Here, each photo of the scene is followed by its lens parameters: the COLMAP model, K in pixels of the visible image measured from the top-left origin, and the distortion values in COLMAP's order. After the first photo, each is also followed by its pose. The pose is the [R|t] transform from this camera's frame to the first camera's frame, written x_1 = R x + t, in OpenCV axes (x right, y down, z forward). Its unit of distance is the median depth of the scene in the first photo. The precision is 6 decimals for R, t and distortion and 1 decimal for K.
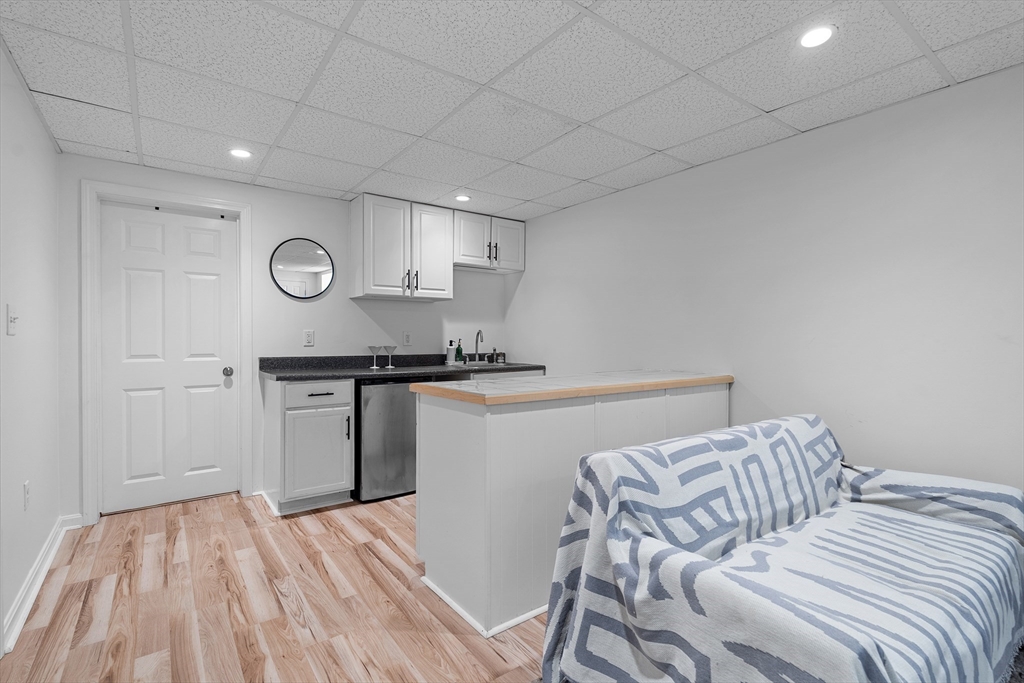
lens RADIAL K [[489.3, 0, 517.1], [0, 489.3, 337.9], [0, 0, 1]] dist [-0.002988, -0.000726]
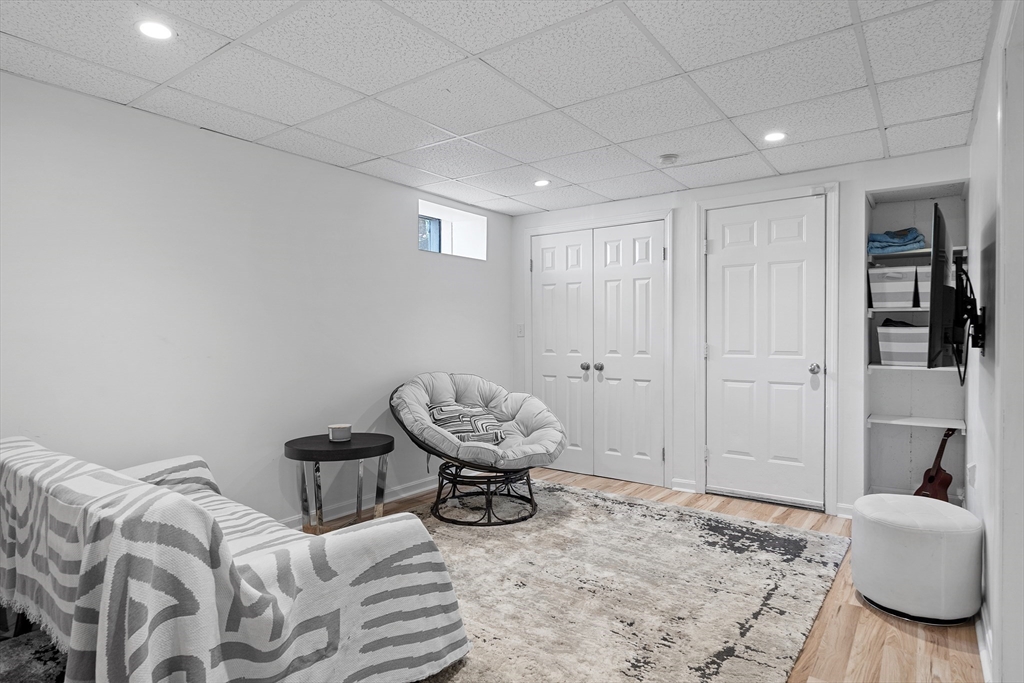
lens RADIAL K [[564.0, 0, 515.6], [0, 564.0, 340.0], [0, 0, 1]] dist [0.004167, 0.000951]
pose [[-0.286177, -0.004228, 0.958167, -0.665161], [0.009088, 0.999933, 0.007127, 0.000876], [-0.958134, 0.010748, -0.286119, 0.630387]]
